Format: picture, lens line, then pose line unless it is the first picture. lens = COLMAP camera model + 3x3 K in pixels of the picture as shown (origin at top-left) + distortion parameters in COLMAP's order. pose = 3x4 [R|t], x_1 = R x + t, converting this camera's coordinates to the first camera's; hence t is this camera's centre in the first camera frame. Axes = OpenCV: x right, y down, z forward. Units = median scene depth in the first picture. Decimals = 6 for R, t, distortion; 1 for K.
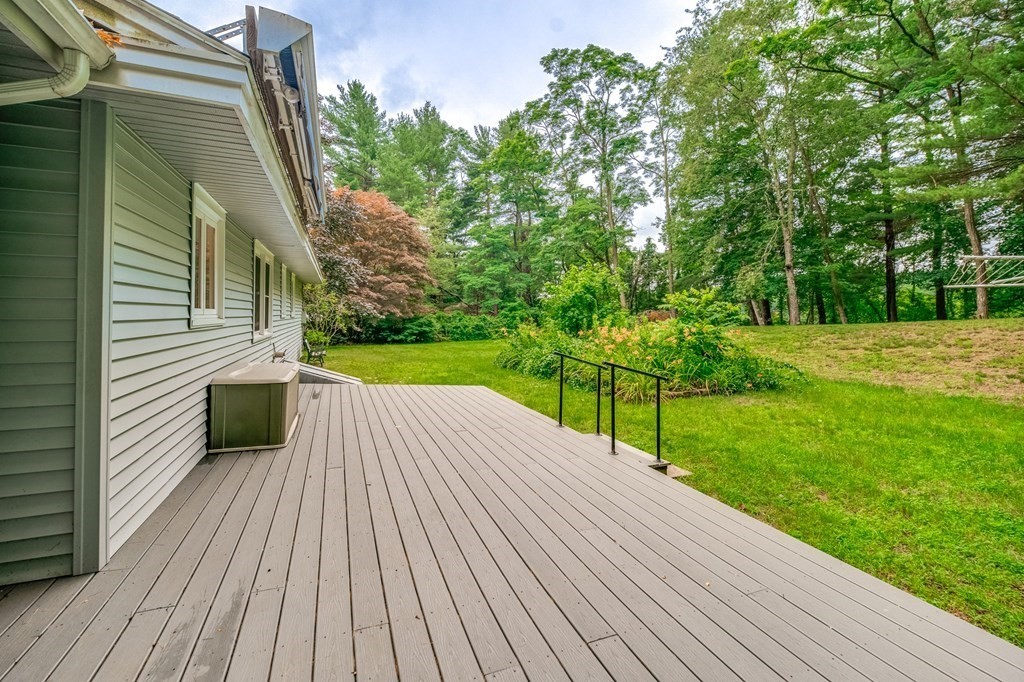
lens RADIAL K [[447.8, 0, 511.8], [0, 447.8, 312.7], [0, 0, 1]] dist [0.000348, -0.002849]
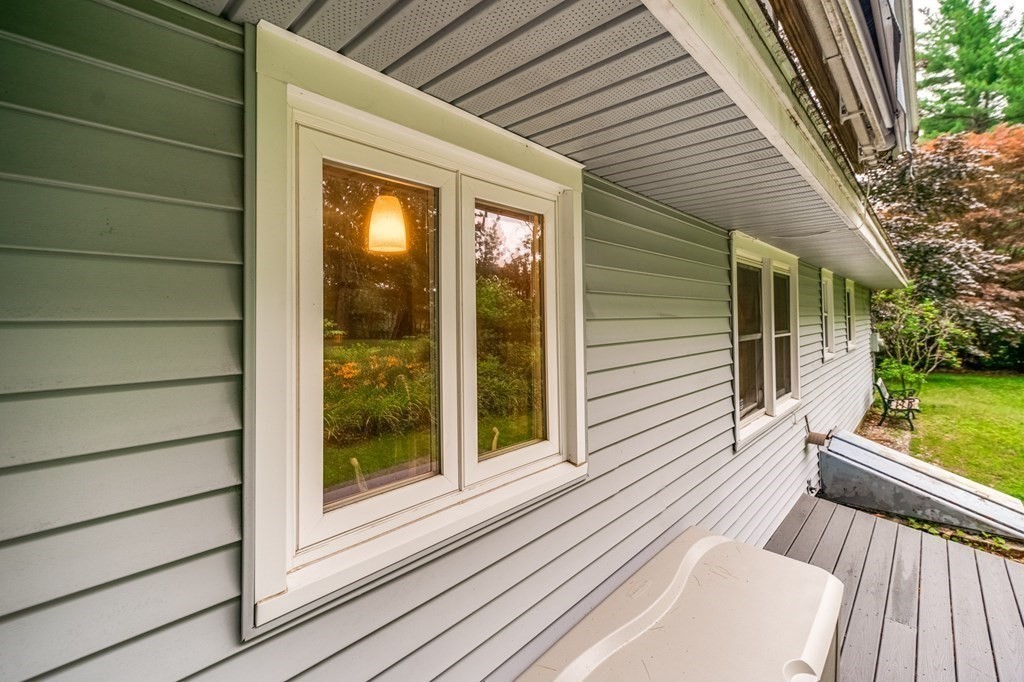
lens RADIAL K [[447.8, 0, 509.2], [0, 447.8, 307.3], [0, 0, 1]] dist [0.000348, -0.002849]
pose [[0.429680, -0.032086, -0.902411, -0.078841], [0.016318, 0.999481, -0.027768, -0.023462], [0.902834, -0.002794, 0.429980, 0.183010]]
